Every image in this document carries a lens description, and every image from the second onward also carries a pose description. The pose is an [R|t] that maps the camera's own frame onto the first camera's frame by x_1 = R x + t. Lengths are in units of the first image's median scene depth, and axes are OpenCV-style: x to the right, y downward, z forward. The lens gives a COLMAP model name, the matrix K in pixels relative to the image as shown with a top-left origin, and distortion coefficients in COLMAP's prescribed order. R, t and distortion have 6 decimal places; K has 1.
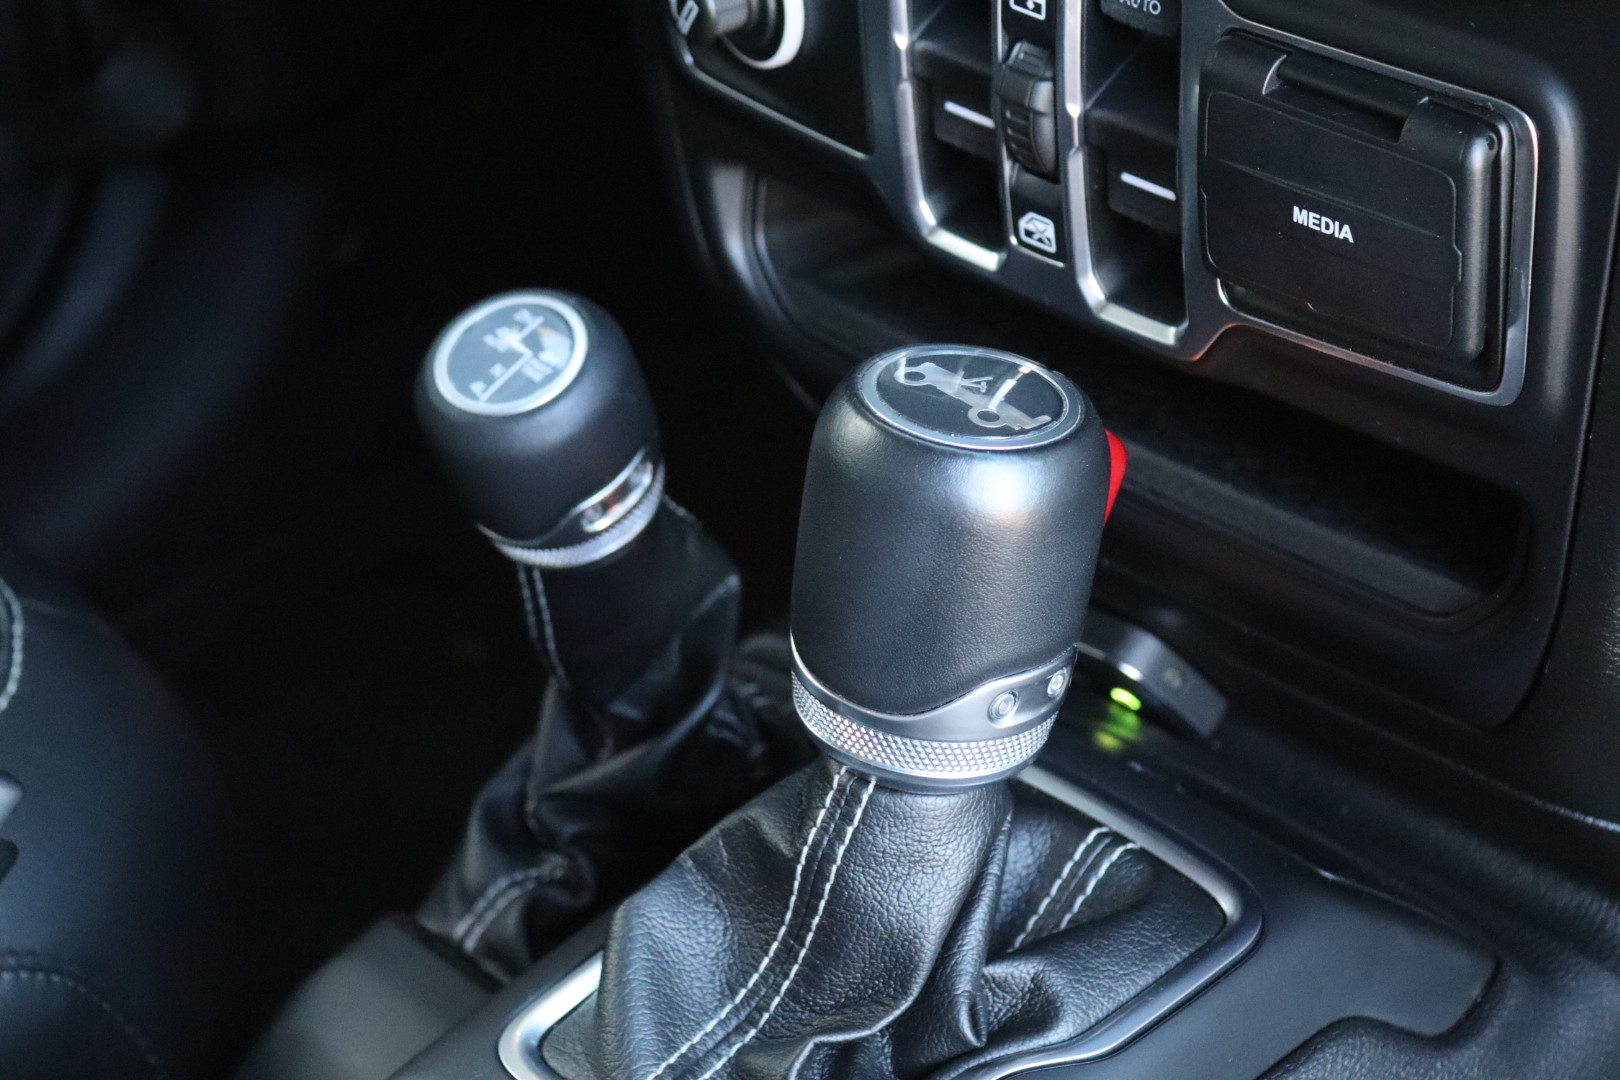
lens RADIAL K [[3441.4, 0, 810.0], [0, 3441.4, 540.0], [0, 0, 1]] dist [0.071011, 0.233876]
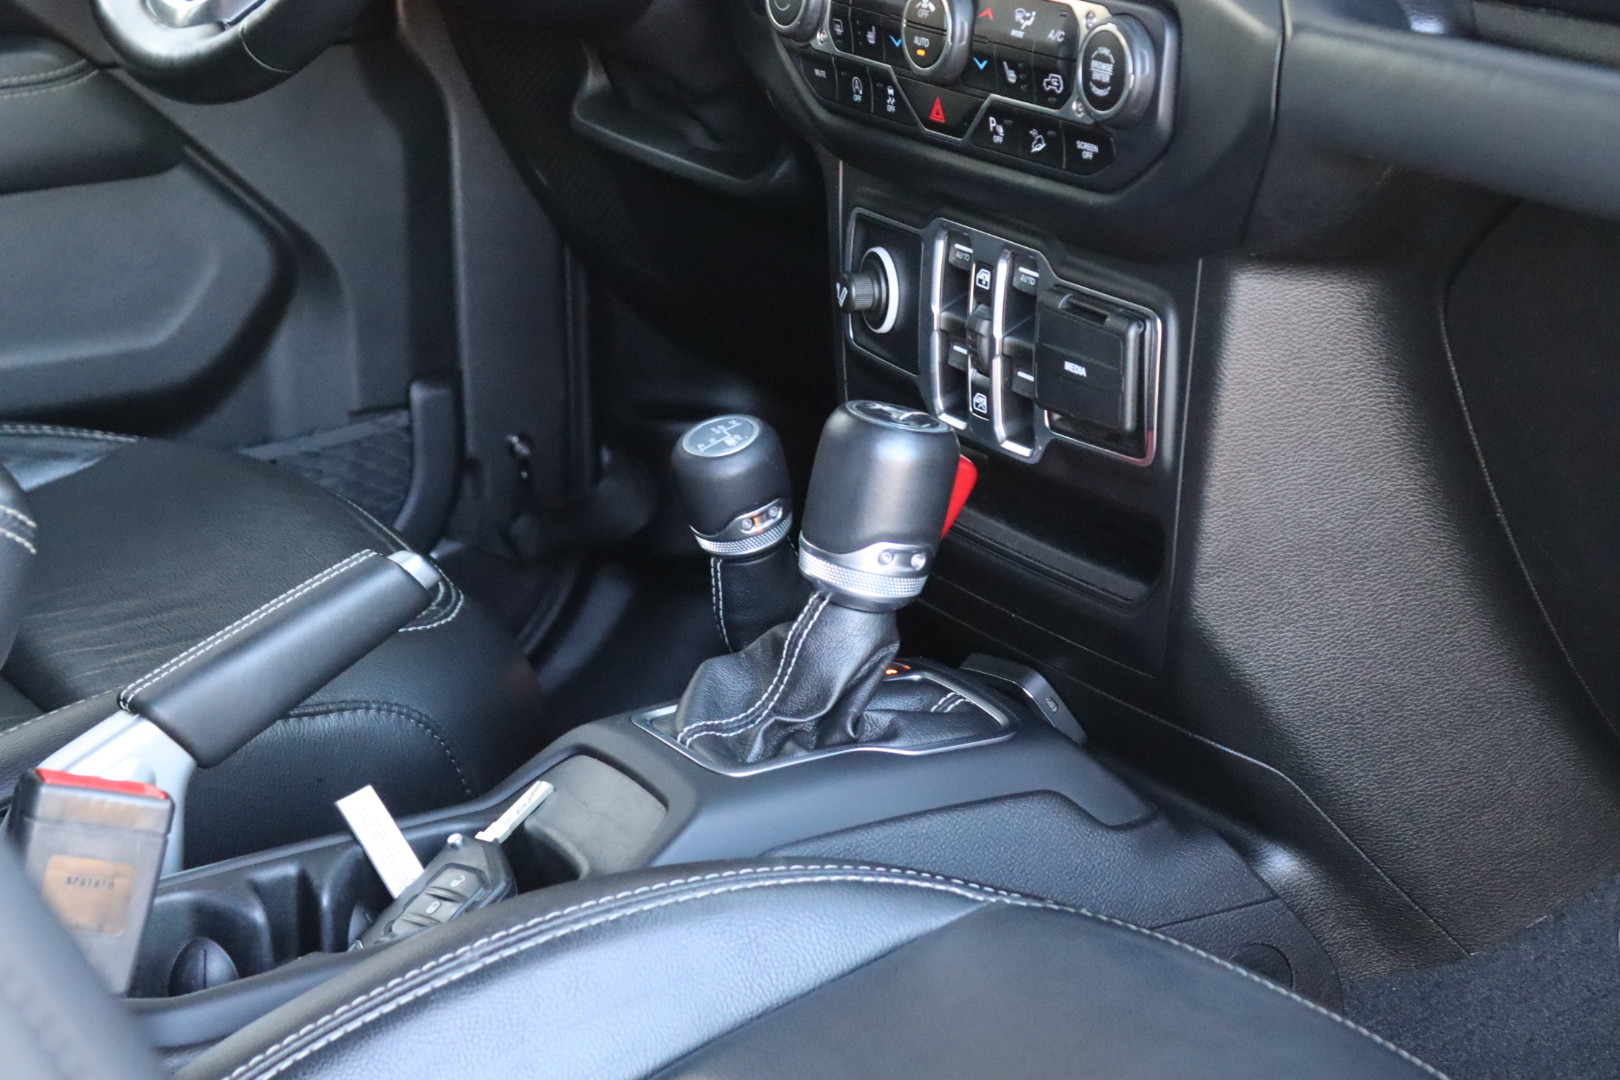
lens RADIAL K [[3806.7, 0, 810.0], [0, 3806.7, 540.0], [0, 0, 1]] dist [0.061507, 0.676562]
pose [[0.967892, 0.149709, -0.201921, 0.447721], [-0.202465, 0.940389, -0.273271, 0.637945], [0.148973, 0.305379, 0.940506, -1.127241]]
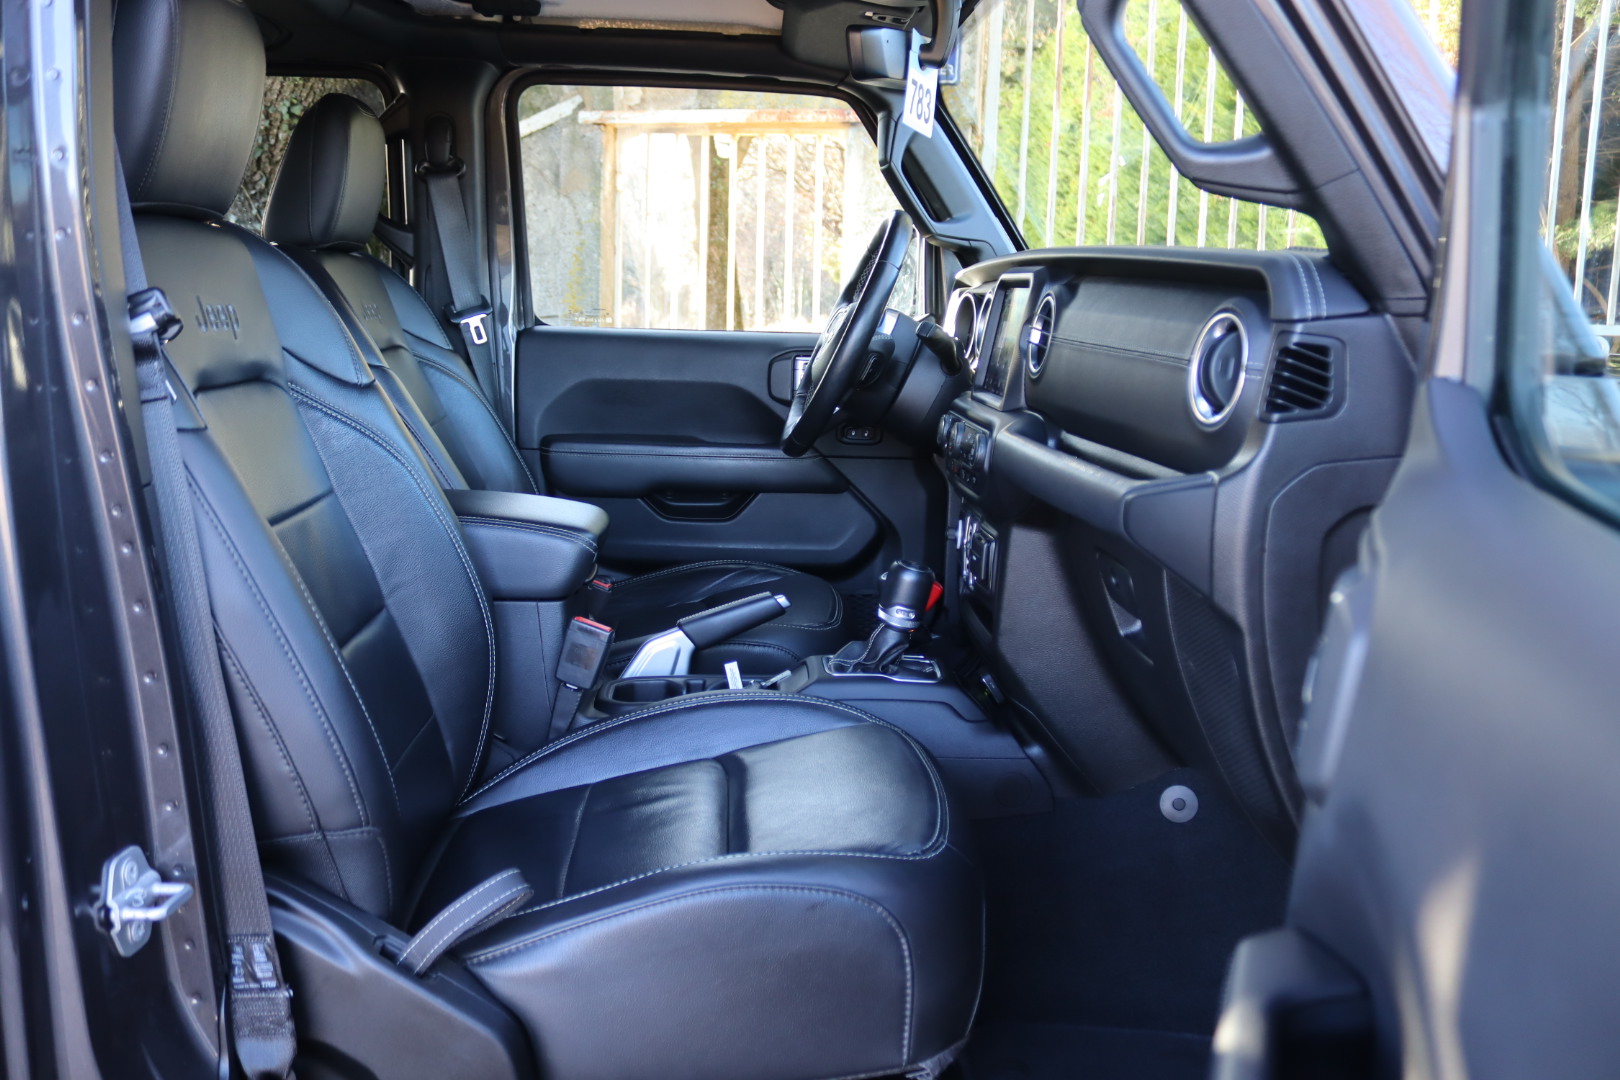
lens RADIAL K [[1352.1, 0, 810.0], [0, 1352.1, 540.0], [0, 0, 1]] dist [-0.155011, 0.133723]
pose [[0.751992, 0.234990, -0.615864, 1.301013], [-0.458492, 0.857730, -0.232558, 0.533683], [0.473597, 0.457251, 0.752747, -0.895265]]
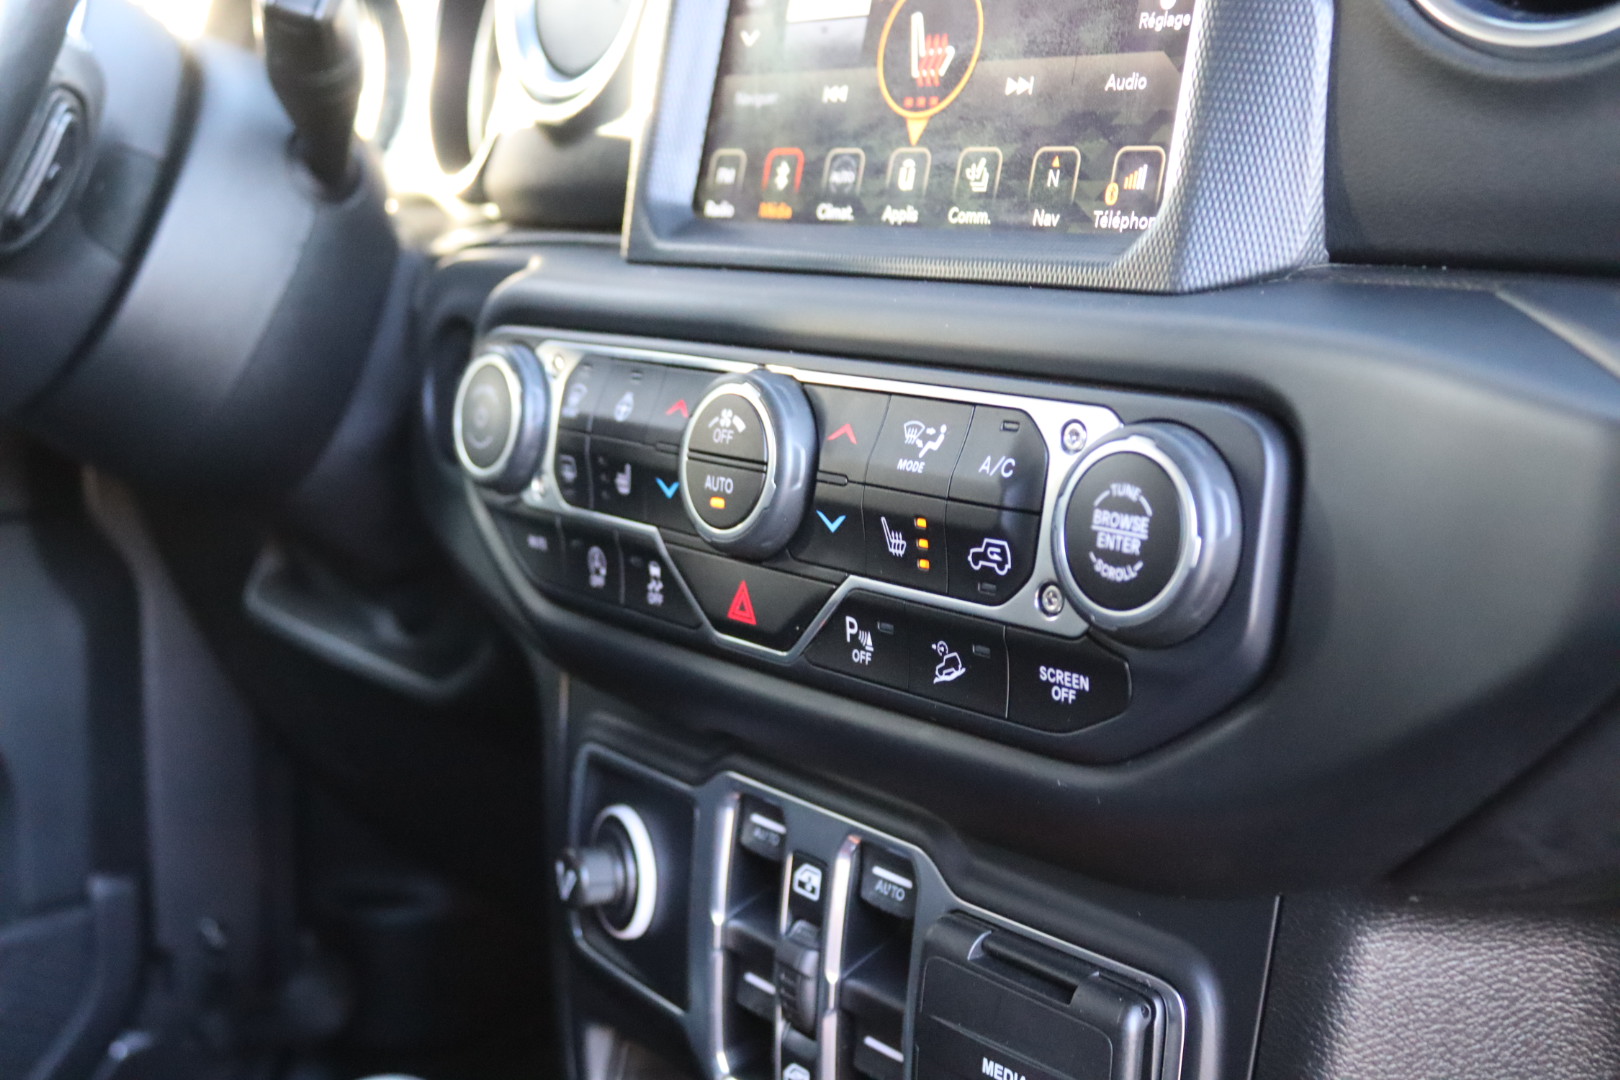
lens RADIAL K [[1975.7, 0, 810.0], [0, 1975.7, 540.0], [0, 0, 1]] dist [-0.094575, 0.026041]
pose [[0.987691, 0.136590, -0.076222, 0.101203], [-0.156143, 0.889876, -0.428650, 0.039314], [0.009279, 0.435275, 0.900250, 0.297508]]
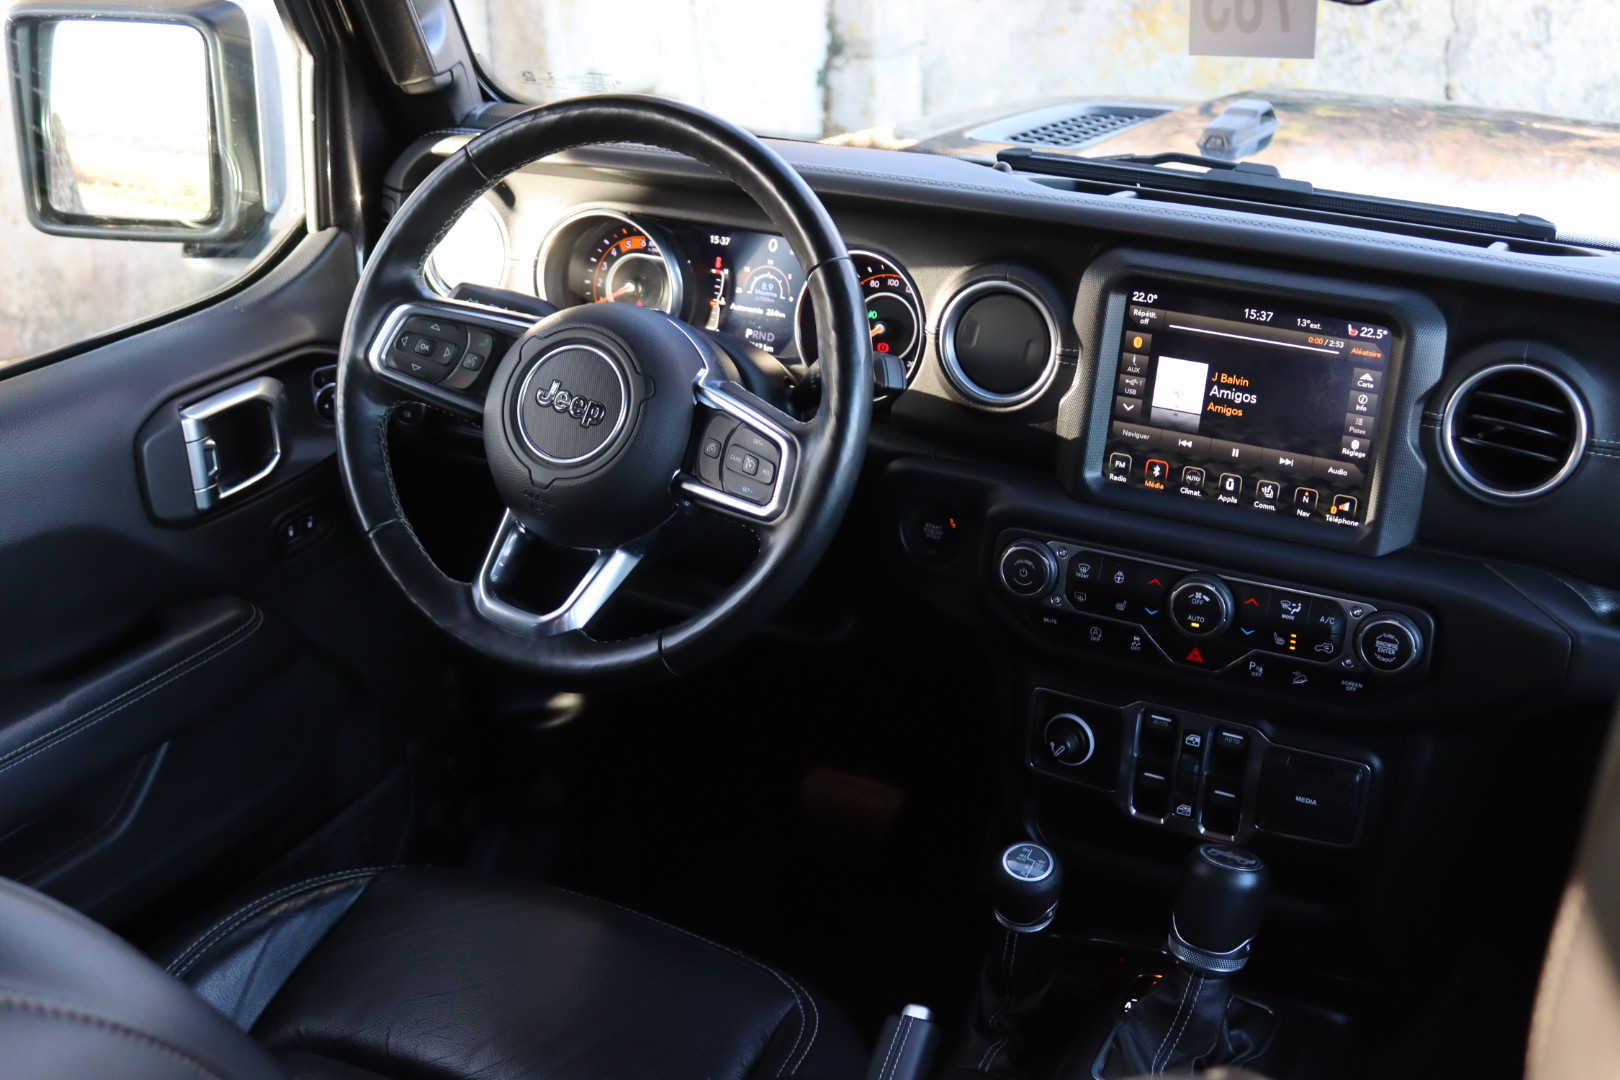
lens RADIAL K [[1975.7, 0, 810.0], [0, 1975.7, 540.0], [0, 0, 1]] dist [-0.094575, 0.026041]
pose [[0.935581, -0.018807, 0.352611, -0.952412], [0.097720, 0.973371, -0.207363, 0.014139], [-0.339321, 0.228462, 0.912505, -0.664341]]
